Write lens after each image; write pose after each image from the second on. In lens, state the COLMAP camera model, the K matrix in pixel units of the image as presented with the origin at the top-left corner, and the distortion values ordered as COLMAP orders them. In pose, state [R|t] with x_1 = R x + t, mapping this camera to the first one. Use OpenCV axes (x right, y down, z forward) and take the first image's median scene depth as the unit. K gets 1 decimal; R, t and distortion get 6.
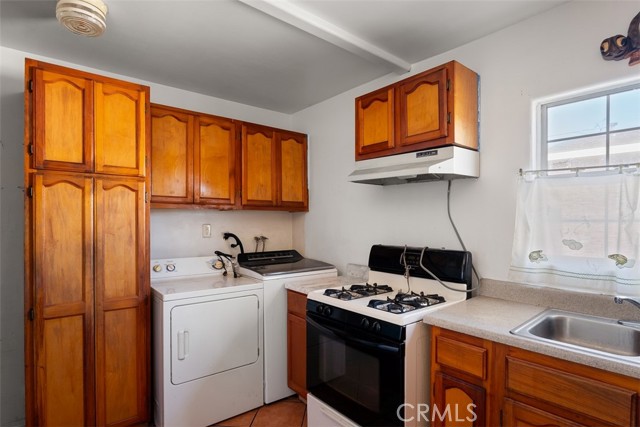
lens RADIAL K [[337.4, 0, 321.4], [0, 337.4, 221.0], [0, 0, 1]] dist [-0.005367, -0.000729]
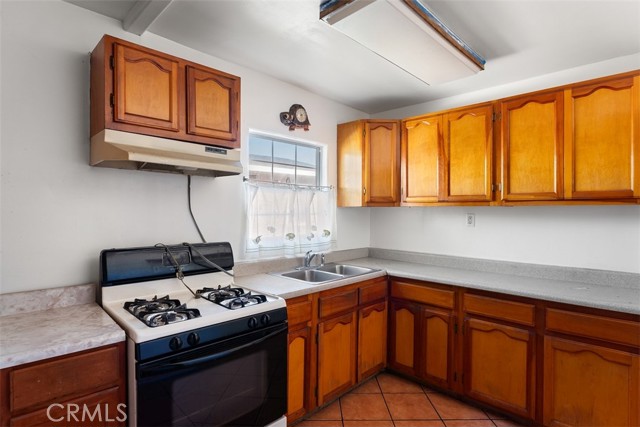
lens RADIAL K [[336.4, 0, 318.4], [0, 336.4, 211.6], [0, 0, 1]] dist [-0.003789, -0.000465]
pose [[-0.082269, -0.001383, 0.996609, -0.678447], [-0.001624, 0.999998, 0.001253, -0.015116], [-0.996609, -0.001516, -0.082271, 0.717731]]
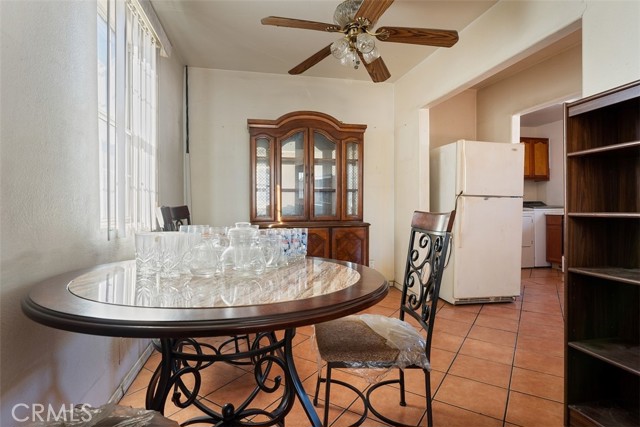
lens RADIAL K [[333.2, 0, 319.9], [0, 333.2, 218.1], [0, 0, 1]] dist [-0.011464, 0.001429]
pose [[0.876576, 0.004195, -0.481245, -0.397802], [0.008961, 0.999646, 0.025035, 0.178104], [0.481180, -0.026257, 0.876229, -1.769244]]
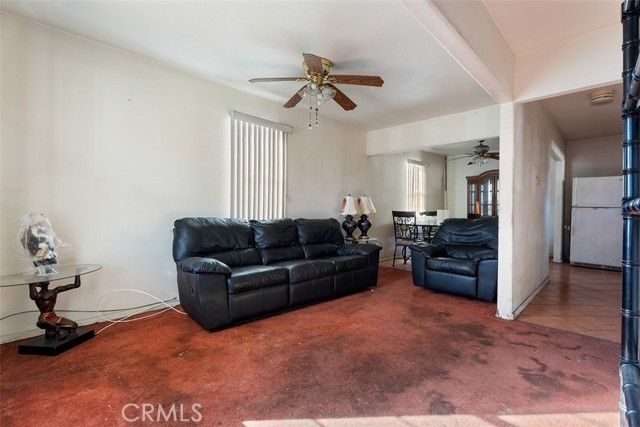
lens RADIAL K [[288.7, 0, 322.3], [0, 288.7, 211.8], [0, 0, 1]] dist [0.003835, 0.000729]
pose [[0.091307, -0.002875, -0.995819, 1.699965], [-0.008273, 0.999959, -0.003646, 0.187556], [0.995788, 0.008571, 0.091279, -2.507274]]
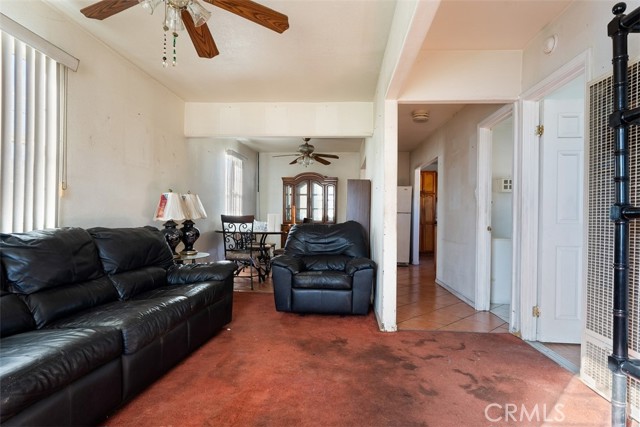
lens RADIAL K [[333.2, 0, 319.9], [0, 333.2, 218.1], [0, 0, 1]] dist [-0.011464, 0.001429]
pose [[0.715134, 0.002921, -0.698981, 1.257400], [-0.006611, 0.999975, -0.002585, 0.188273], [0.698956, 0.006470, 0.715136, -2.758822]]
